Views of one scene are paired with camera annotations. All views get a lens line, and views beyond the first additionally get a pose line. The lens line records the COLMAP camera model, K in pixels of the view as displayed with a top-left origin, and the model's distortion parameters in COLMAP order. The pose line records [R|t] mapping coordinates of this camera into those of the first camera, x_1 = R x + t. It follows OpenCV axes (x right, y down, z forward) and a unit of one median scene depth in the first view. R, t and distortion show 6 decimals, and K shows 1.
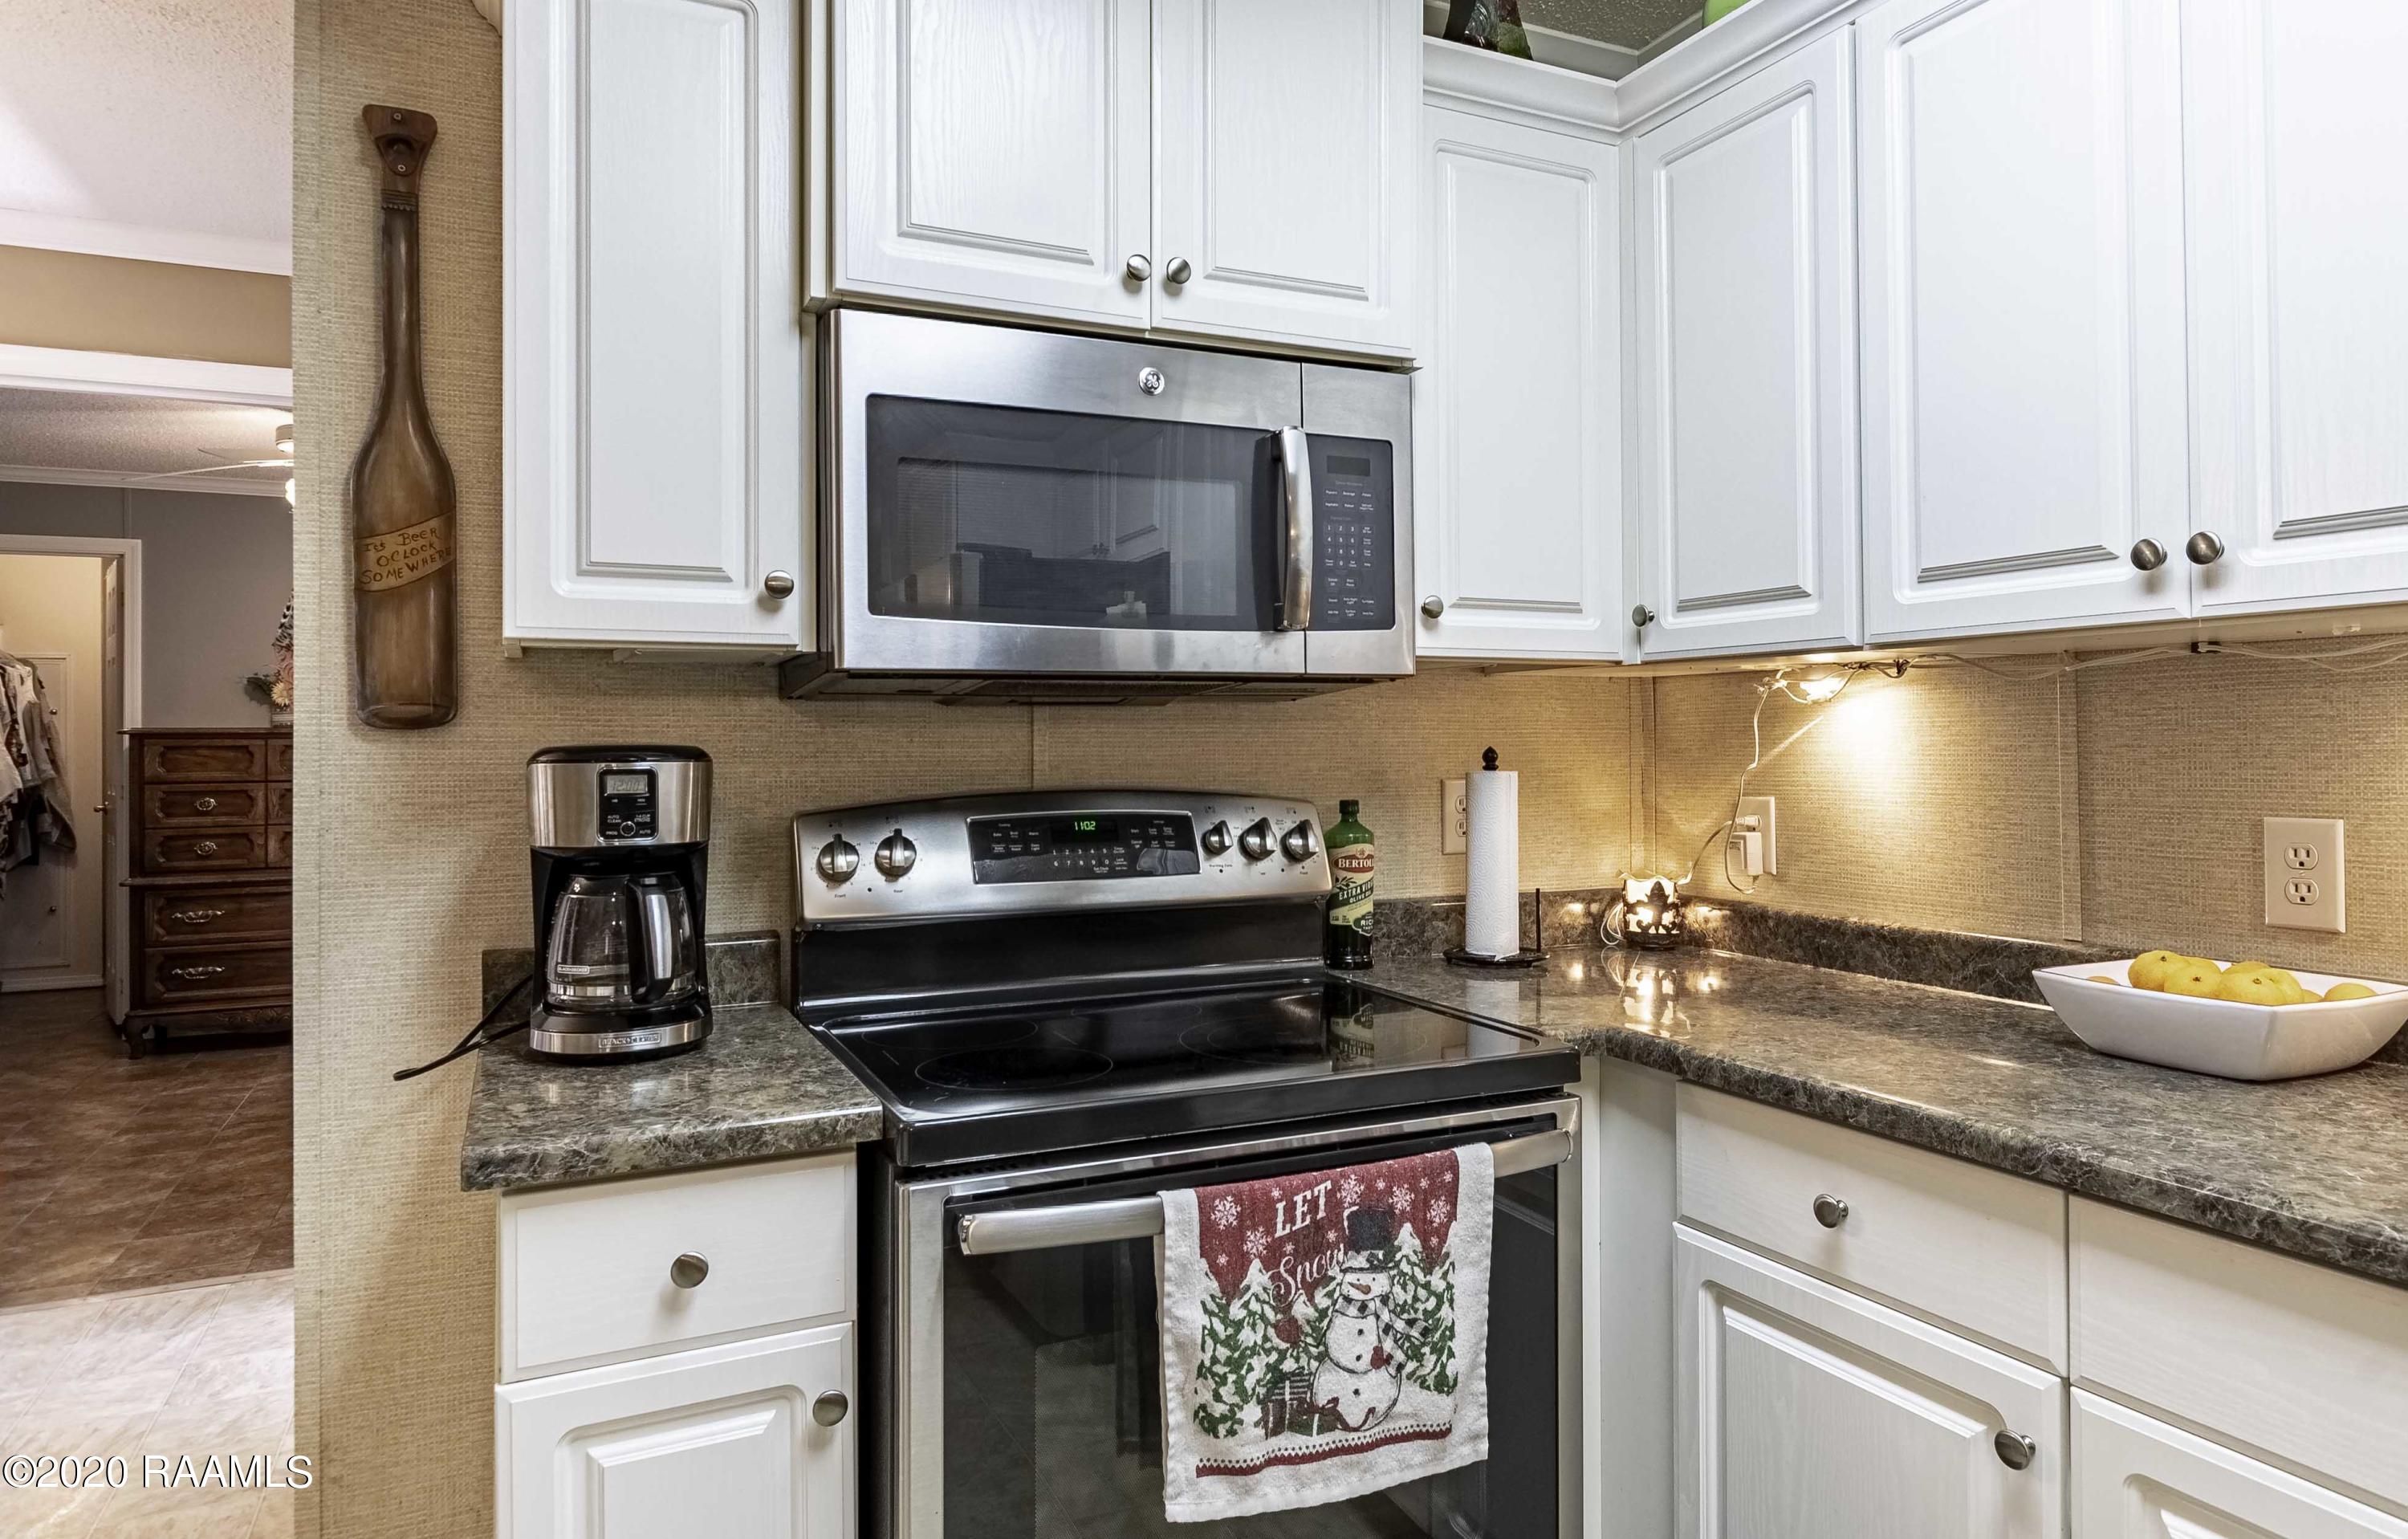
lens RADIAL K [[1426.4, 0, 1207.1], [0, 1426.4, 726.7], [0, 0, 1]] dist [-0.000270, -0.001875]
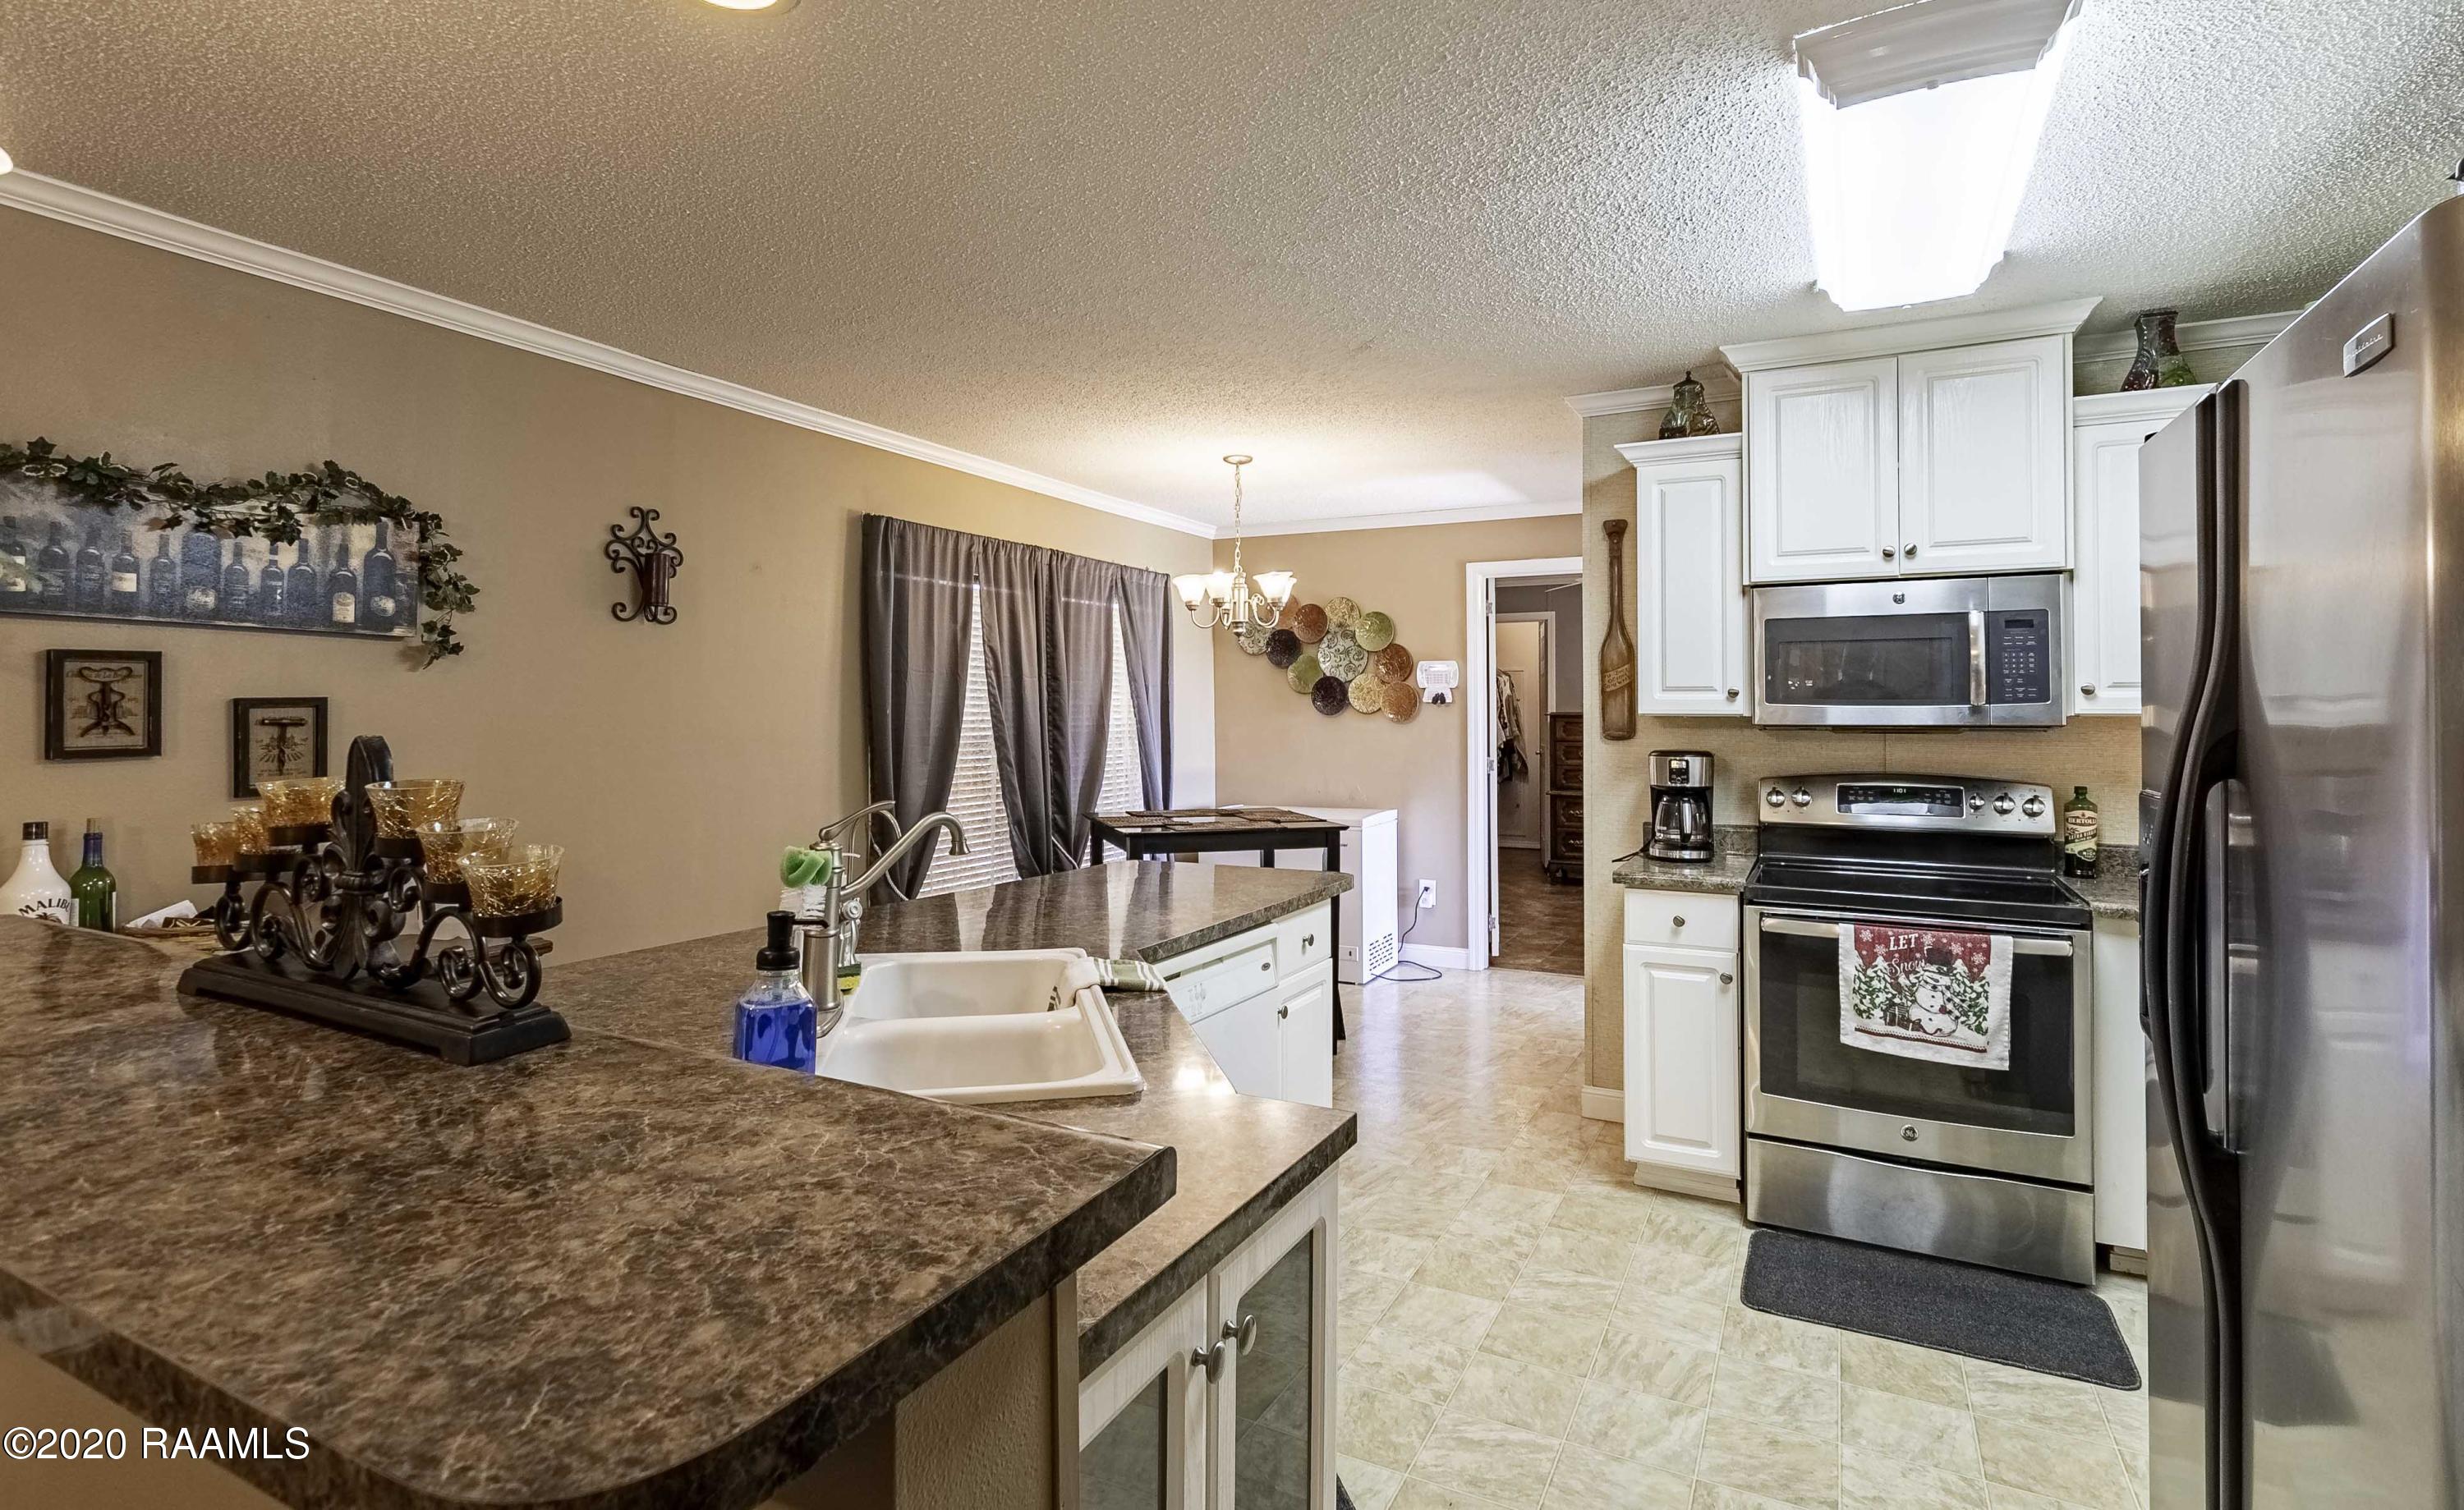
lens RADIAL K [[1169.6, 0, 1237.9], [0, 1169.6, 692.2], [0, 0, 1]] dist [-0.000354, 0.000058]
pose [[0.608761, -0.003018, -0.793348, 0.862304], [0.005038, 0.999987, 0.000061, -0.102948], [0.793338, -0.004034, 0.608768, -1.059258]]
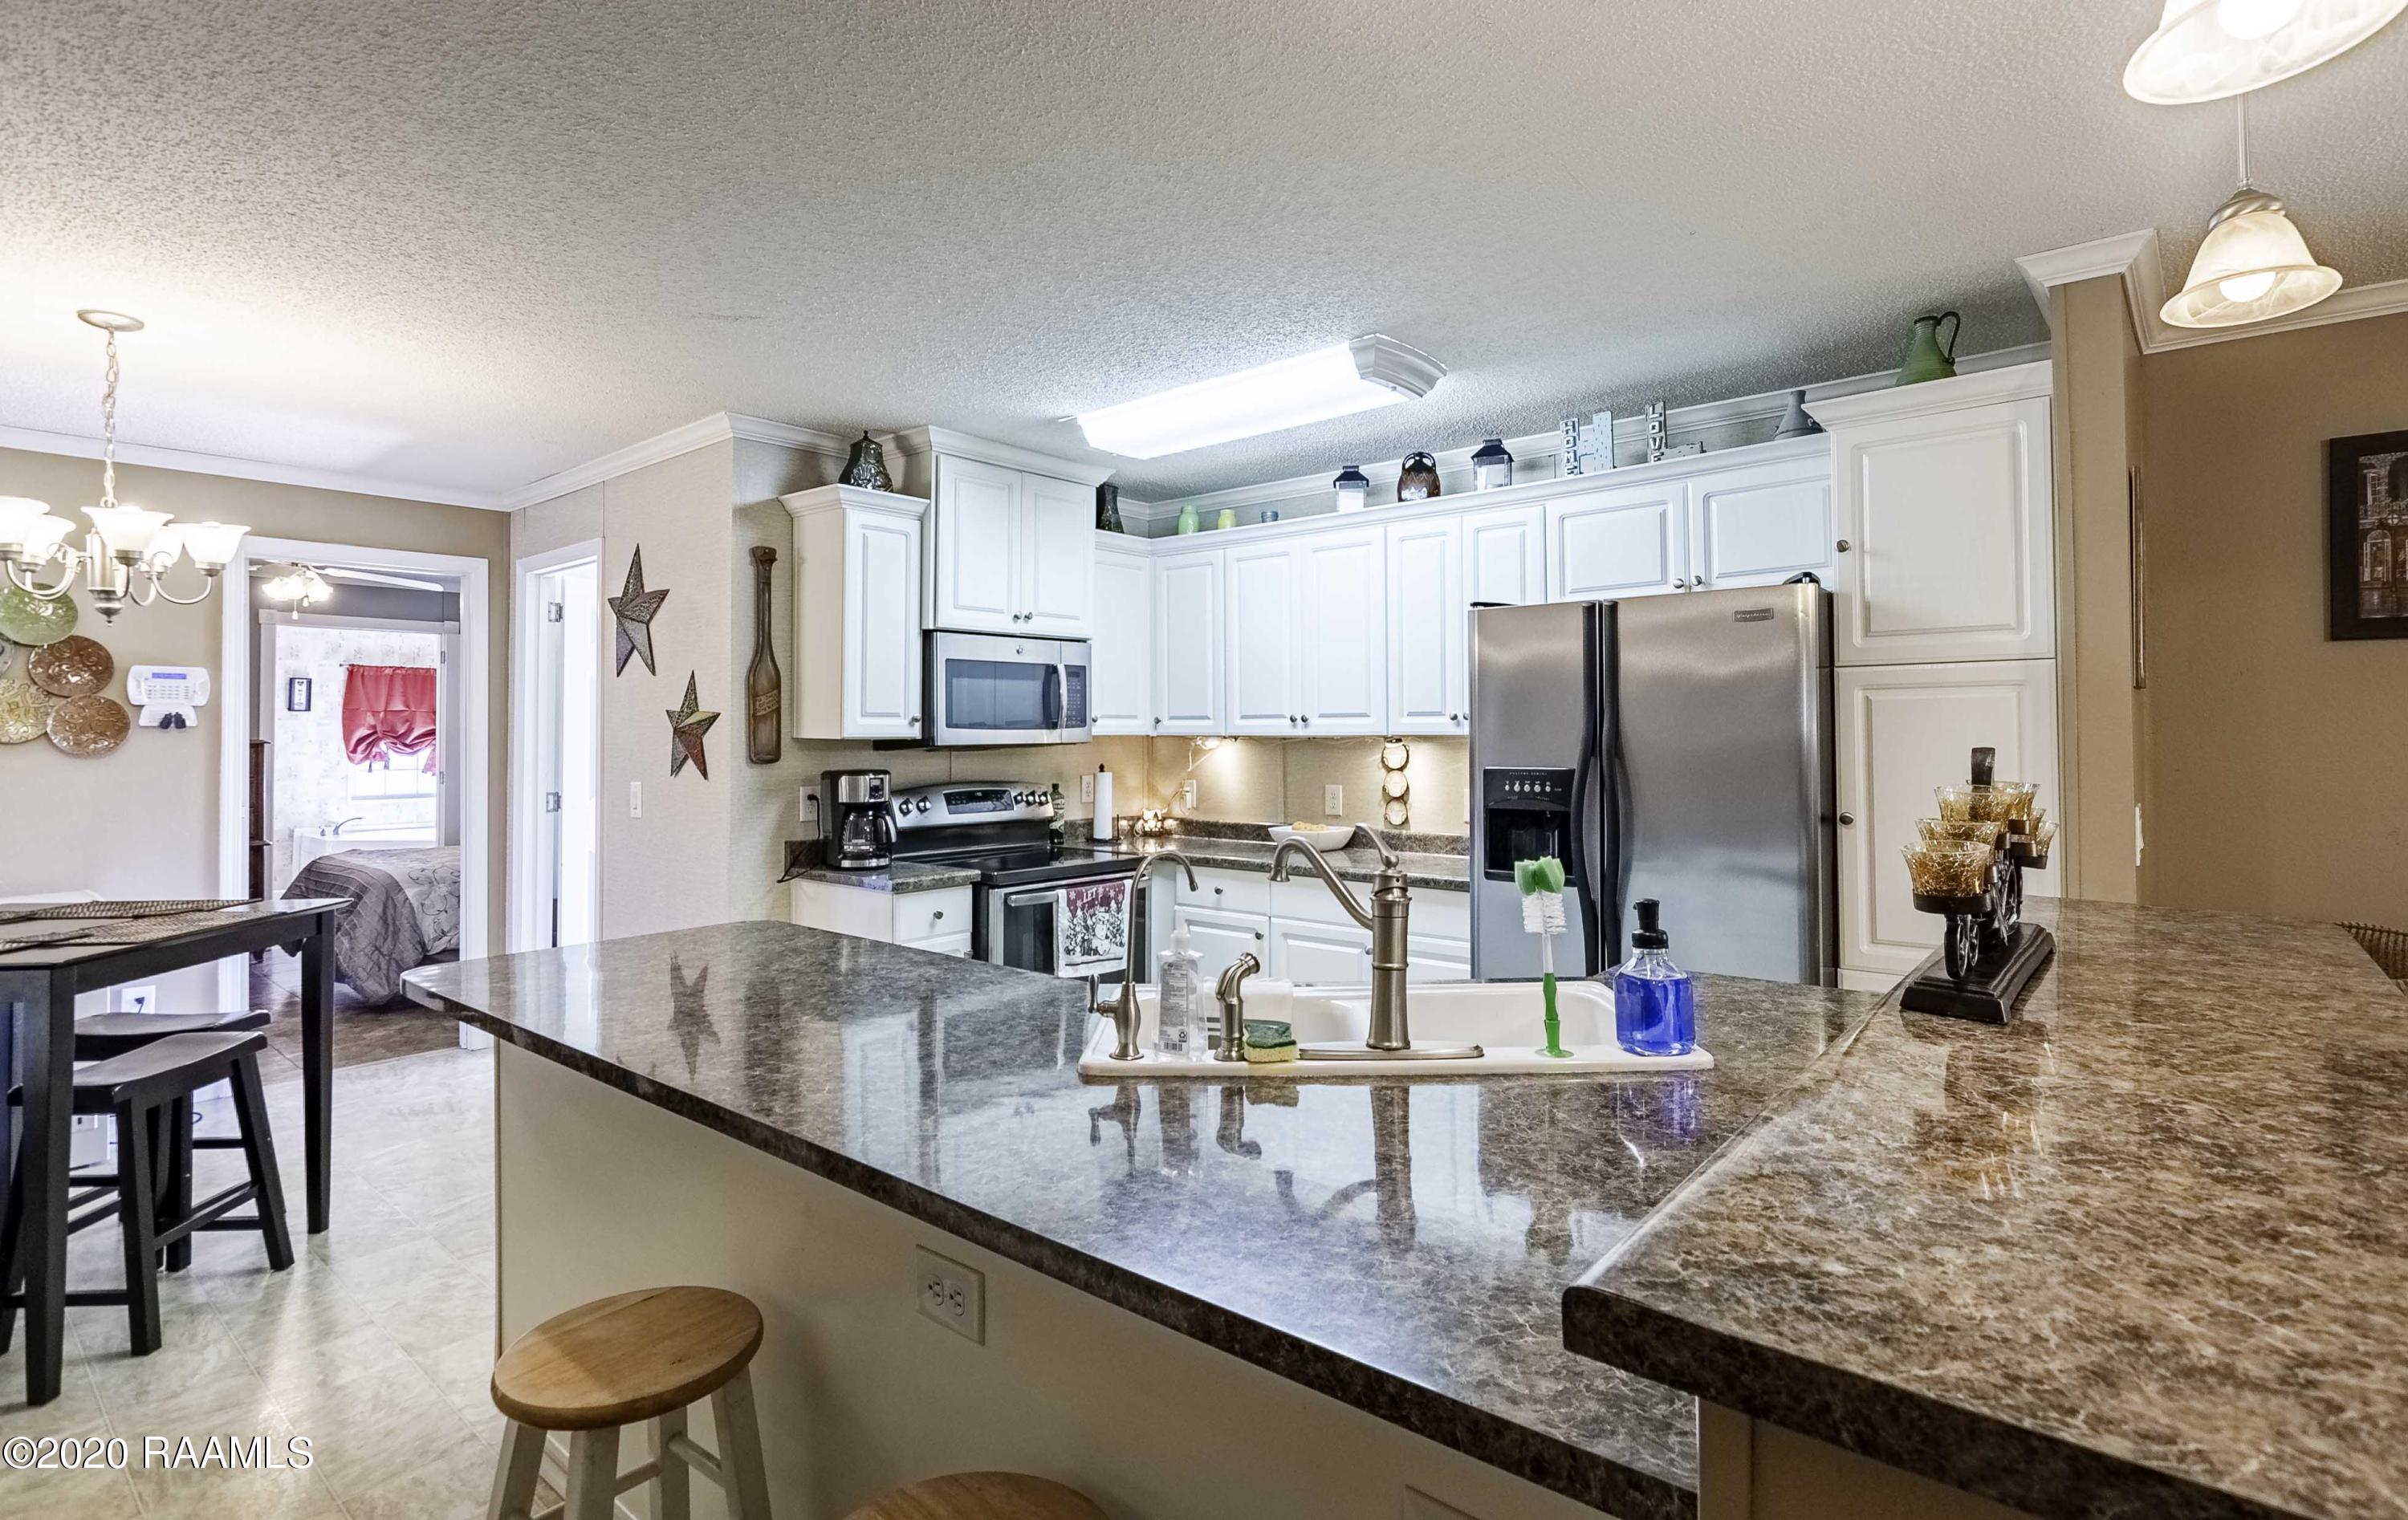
lens RADIAL K [[1168.9, 0, 1204.8], [0, 1168.9, 714.6], [0, 0, 1]] dist [0.000892, 0.000207]
pose [[0.908486, 0.010167, 0.417792, -0.788692], [-0.008046, 0.999944, -0.006838, -0.093391], [-0.417839, 0.002851, 0.908517, -1.586989]]
